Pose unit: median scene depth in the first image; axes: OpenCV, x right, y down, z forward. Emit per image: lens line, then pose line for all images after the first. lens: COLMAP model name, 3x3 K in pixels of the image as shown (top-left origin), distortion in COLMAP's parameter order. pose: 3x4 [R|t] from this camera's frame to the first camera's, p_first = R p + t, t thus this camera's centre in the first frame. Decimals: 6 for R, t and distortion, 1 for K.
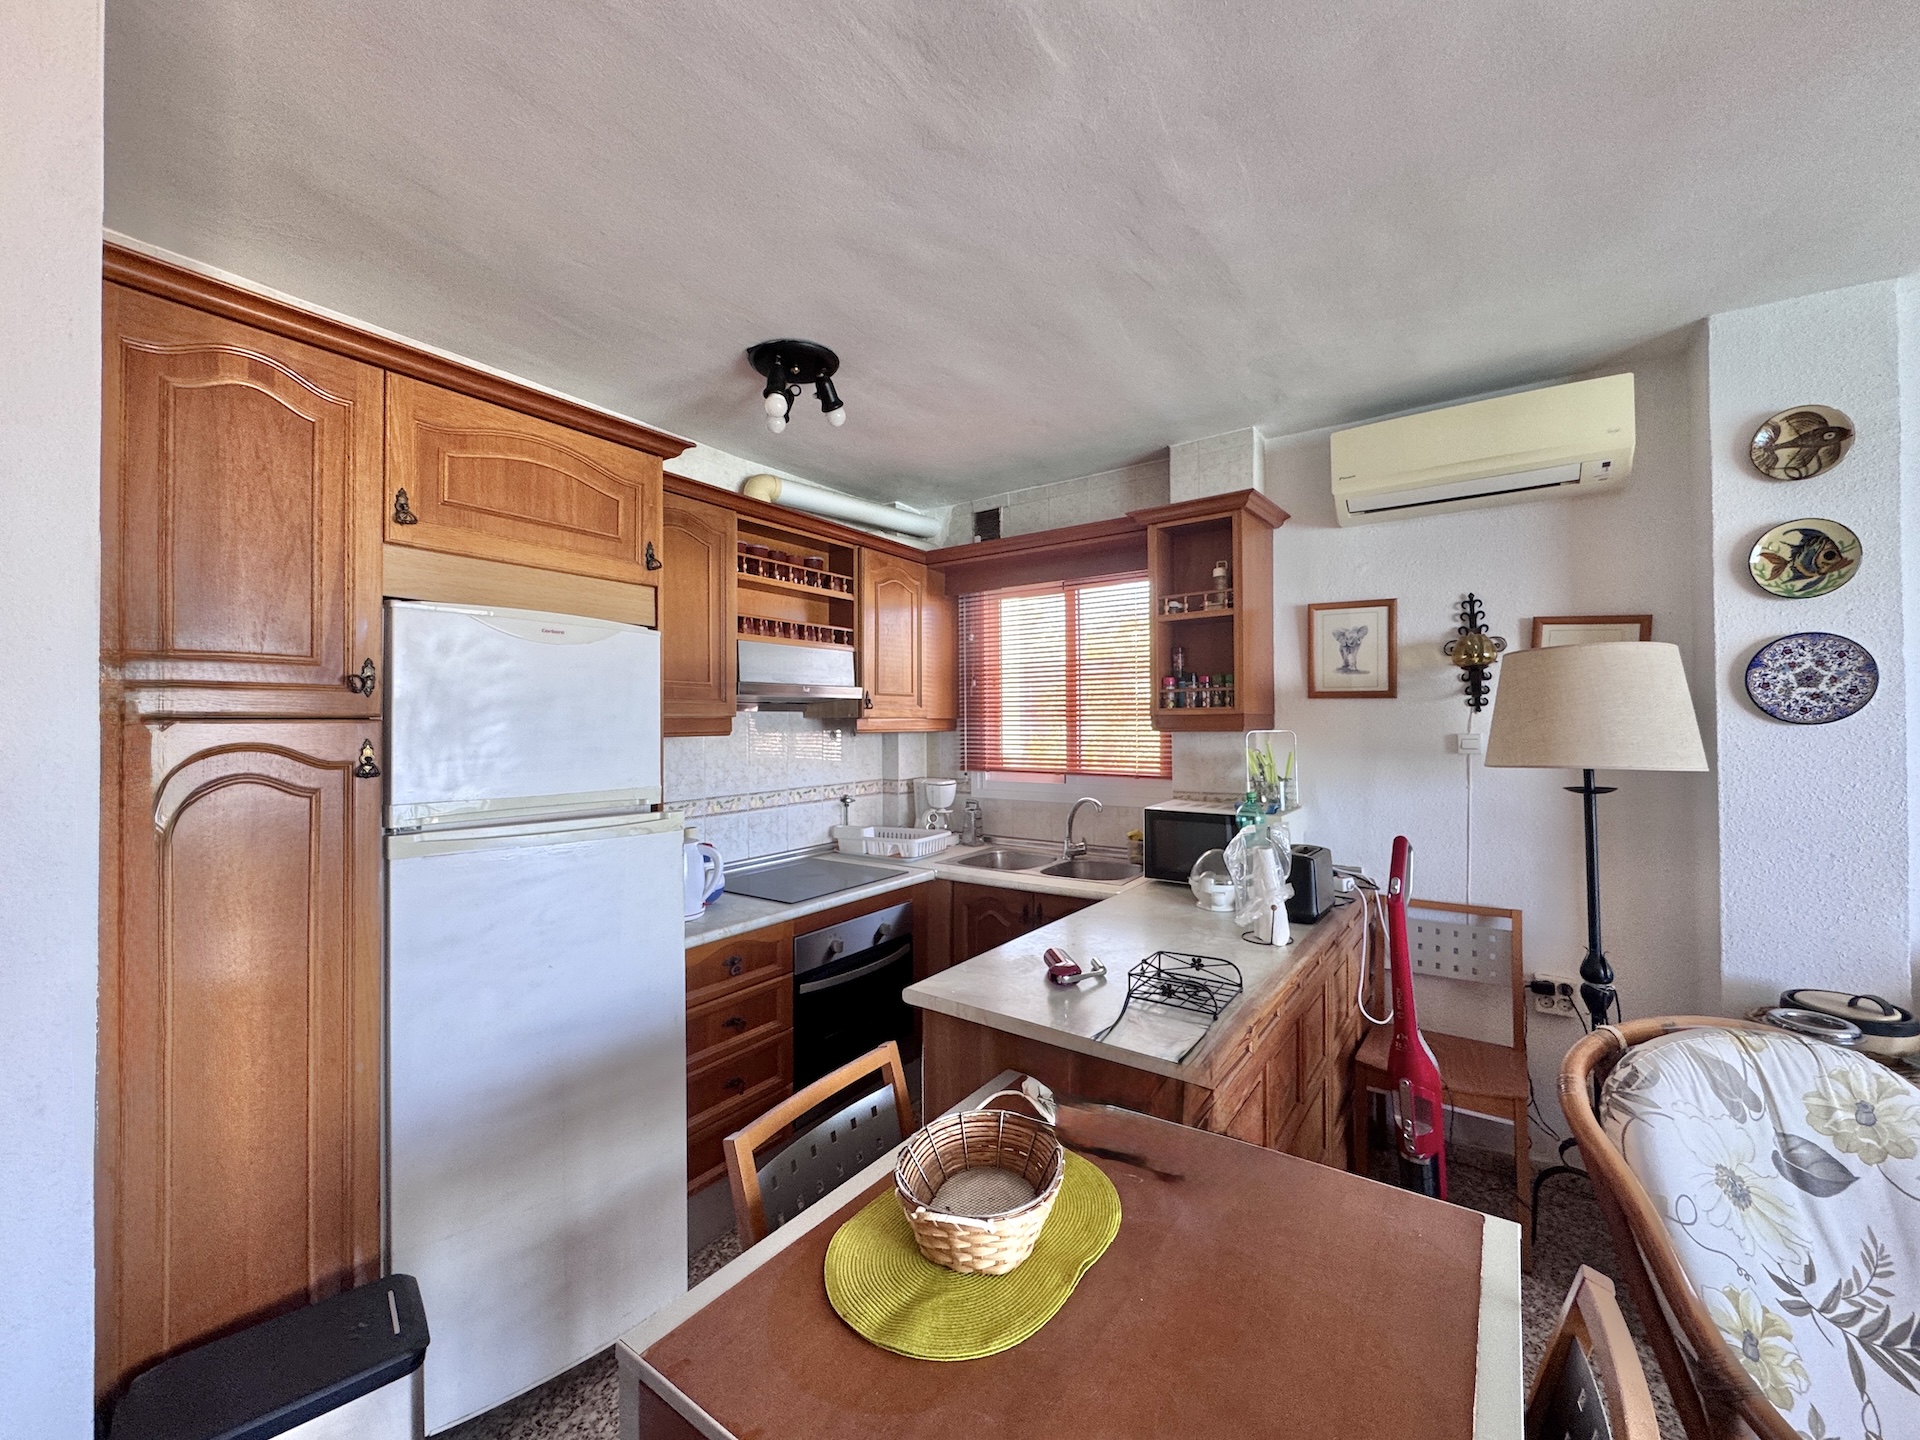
lens RADIAL K [[764.4, 0, 960.7], [0, 764.4, 714.7], [0, 0, 1]] dist [-0.003048, -0.000124]
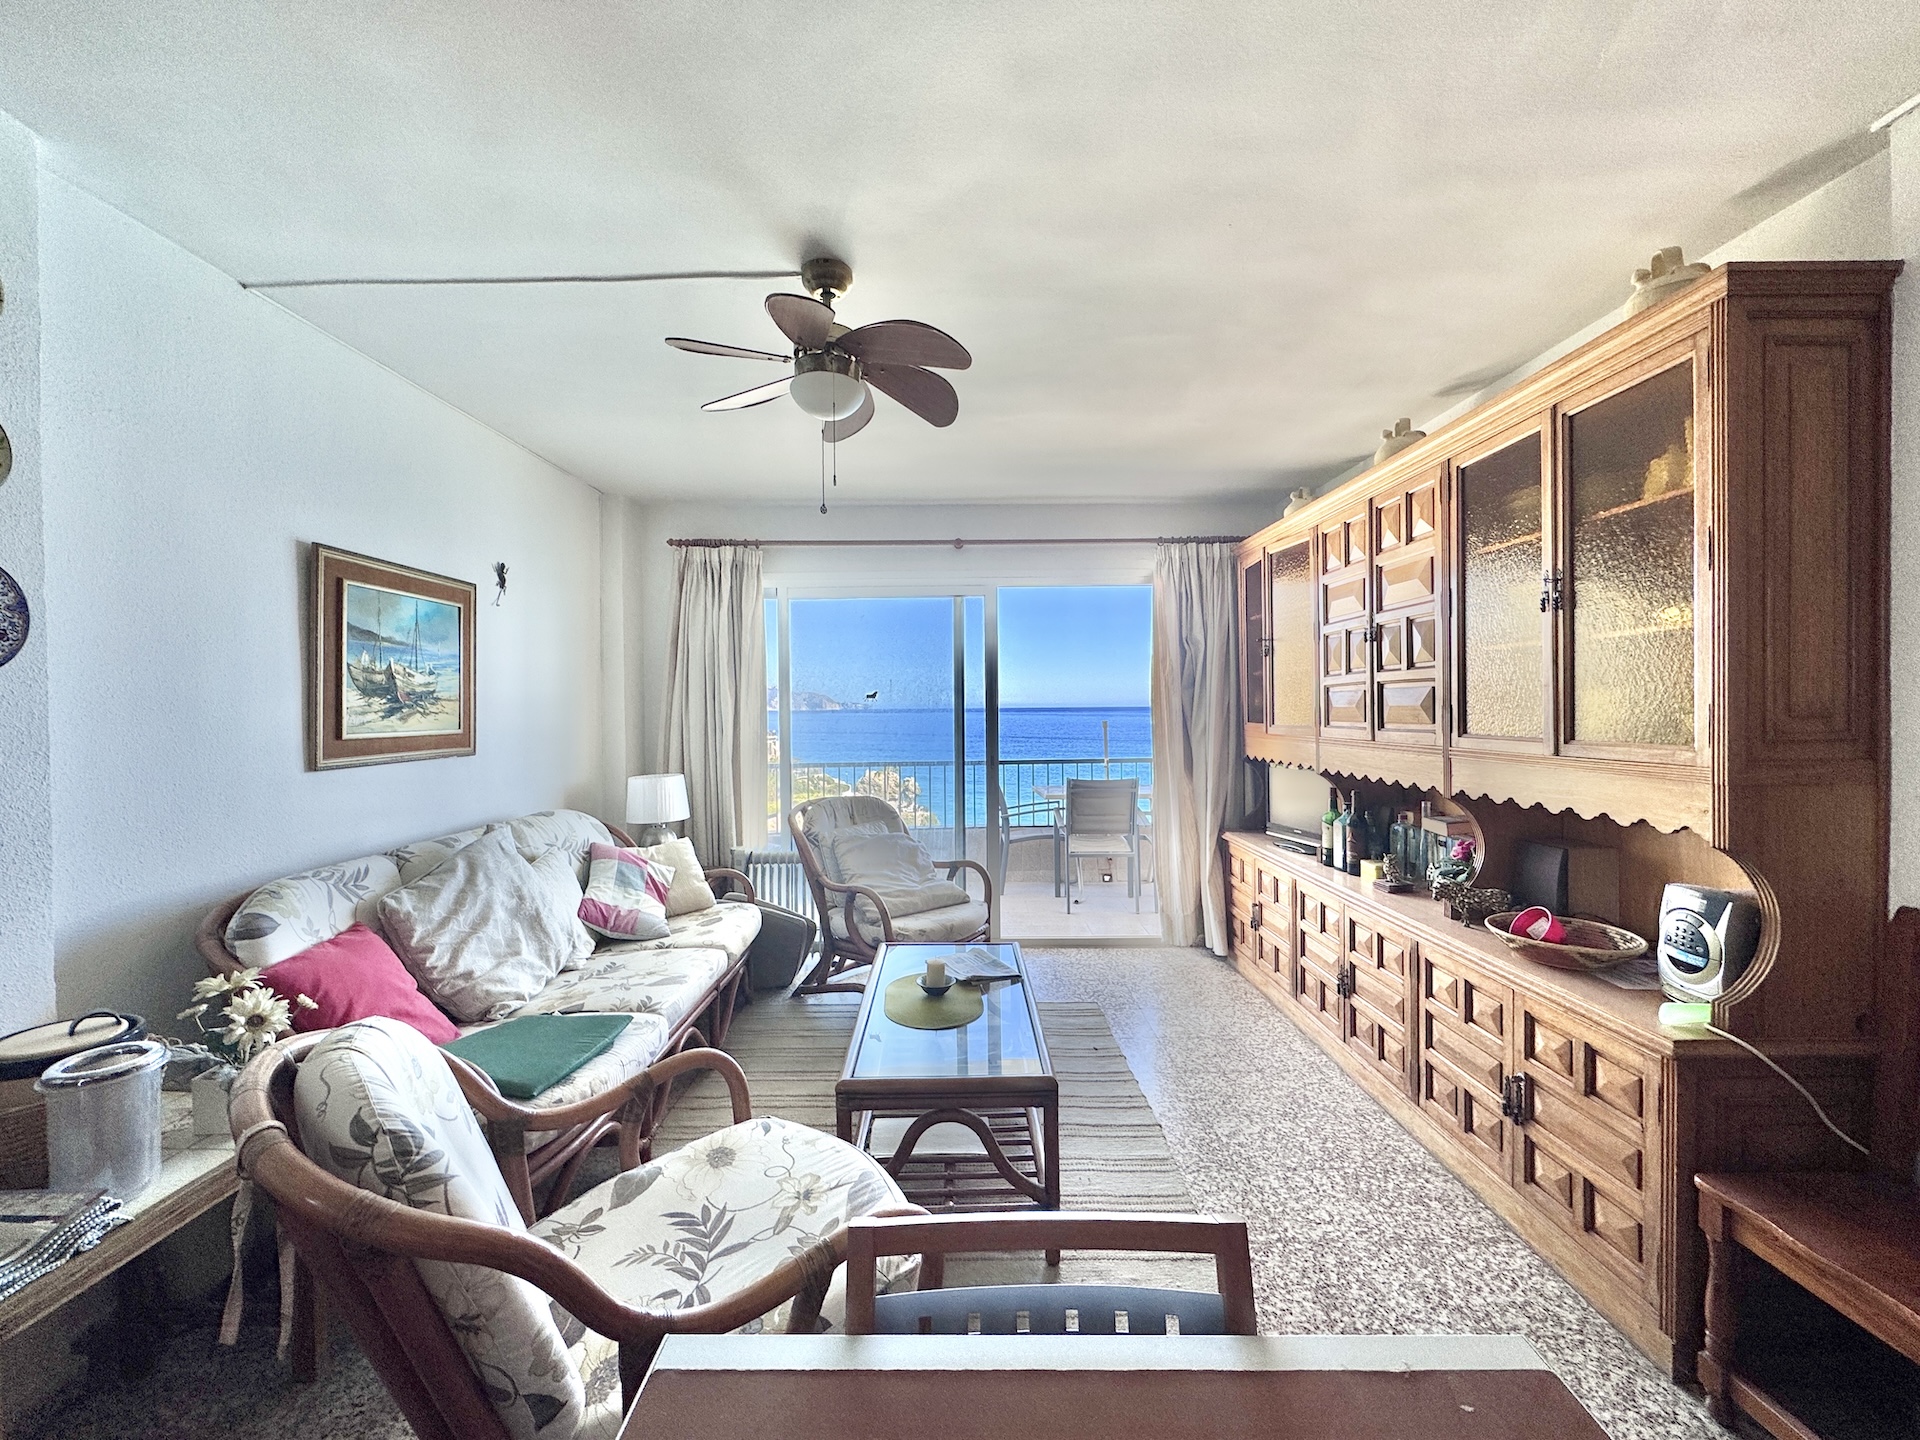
lens RADIAL K [[764.4, 0, 963.7], [0, 764.4, 716.5], [0, 0, 1]] dist [-0.003048, -0.000124]
pose [[-0.569939, 0.001121, 0.821687, -0.002958], [0.004509, 0.999988, 0.001763, 0.039812], [-0.821675, 0.004710, -0.569937, 0.484089]]
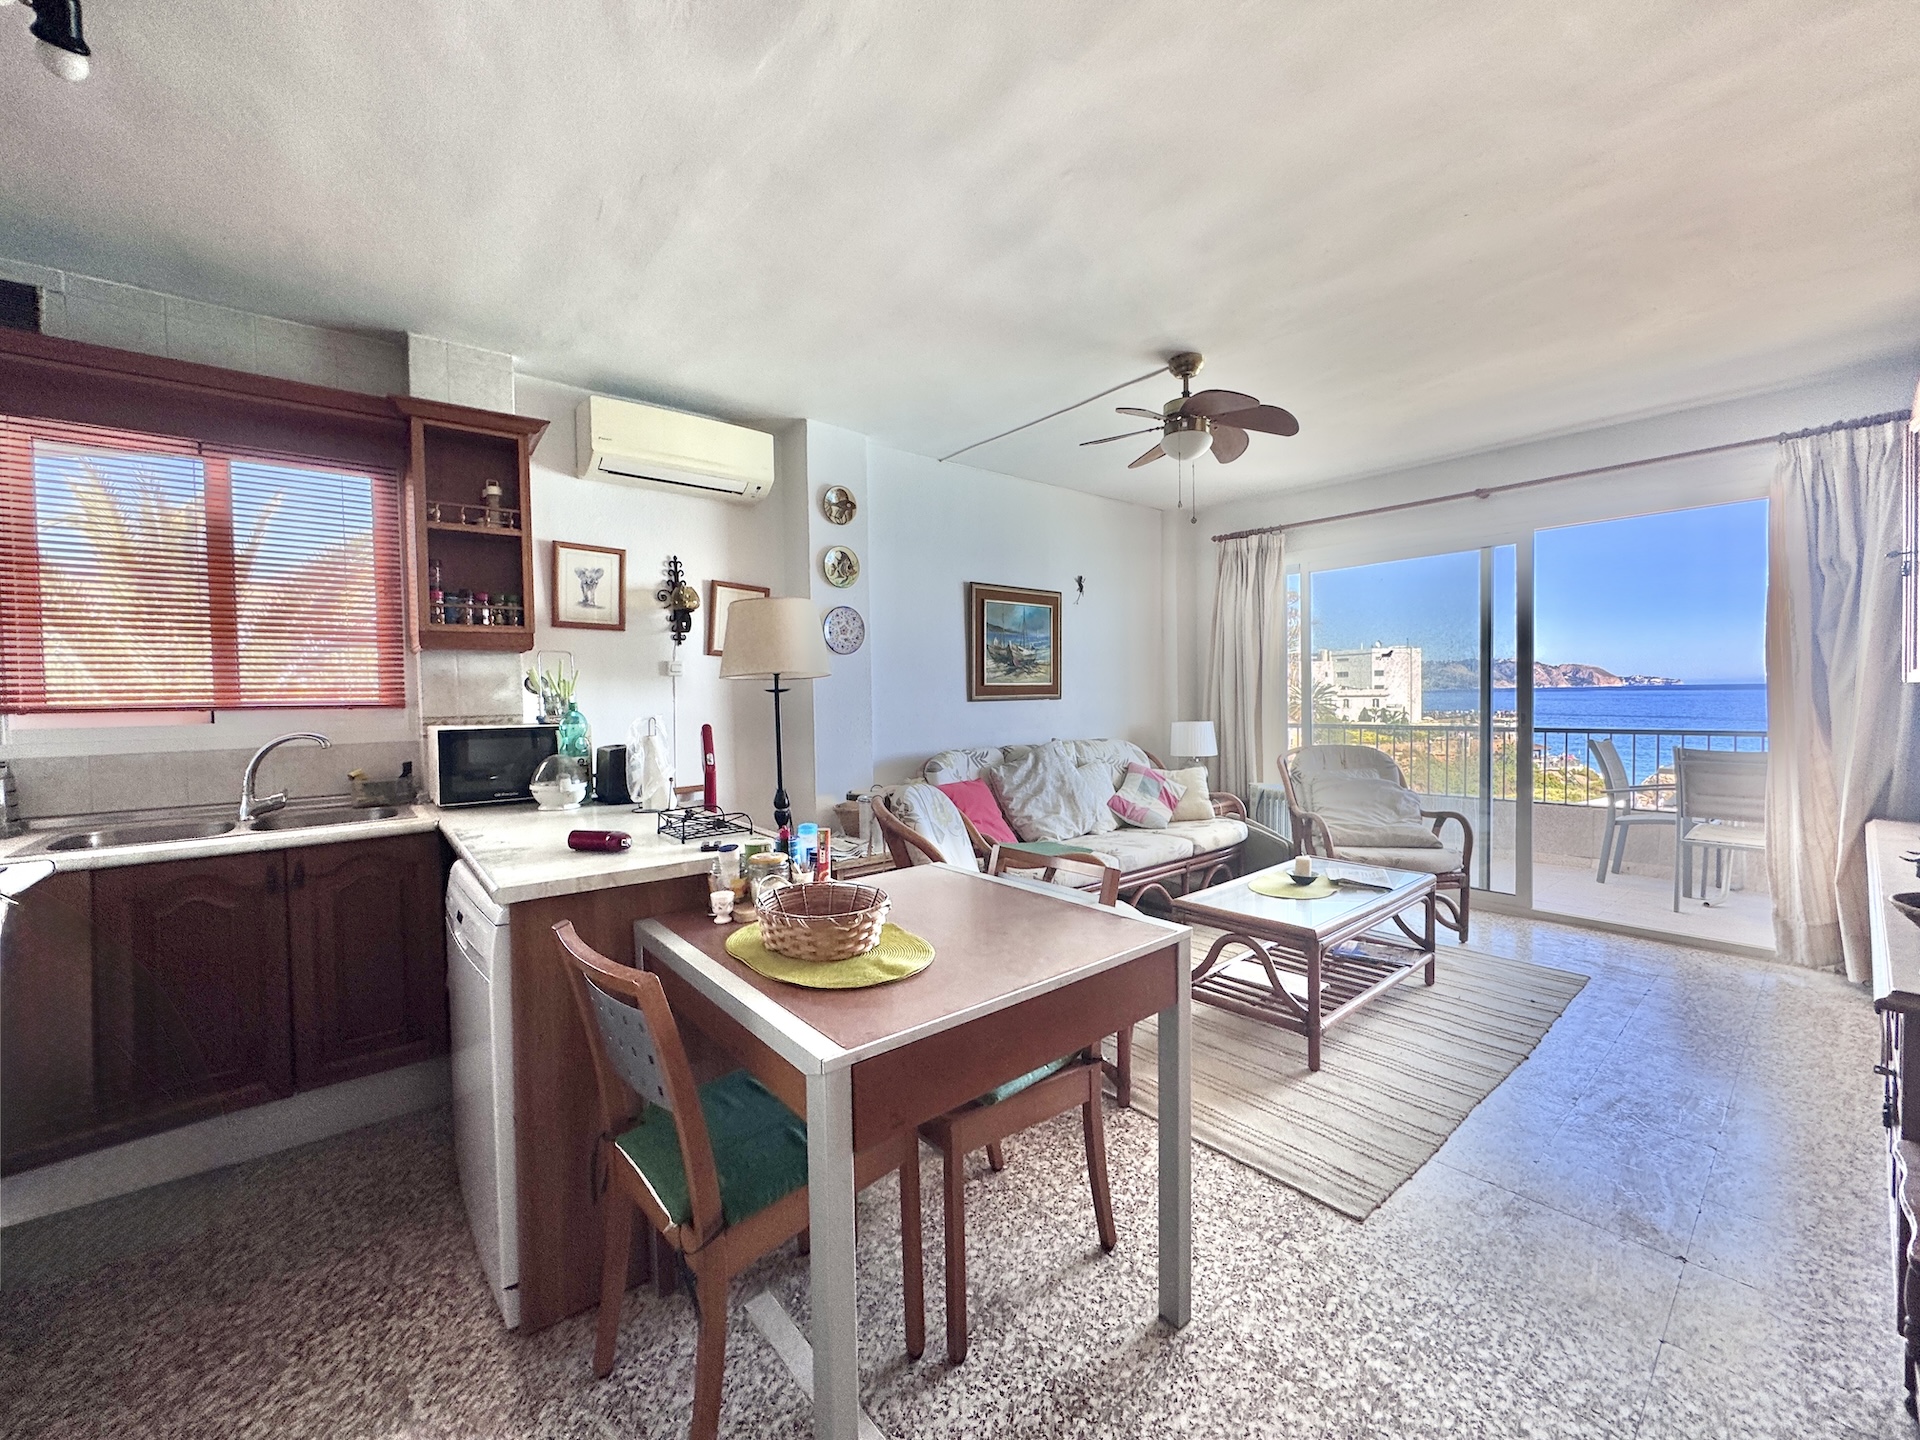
lens RADIAL K [[764.4, 0, 959.3], [0, 764.4, 714.5], [0, 0, 1]] dist [-0.003048, -0.000124]
pose [[0.263200, -0.023676, 0.964451, -0.511112], [0.004657, 0.999718, 0.023271, 0.092578], [-0.964730, -0.001633, 0.263236, 0.166651]]
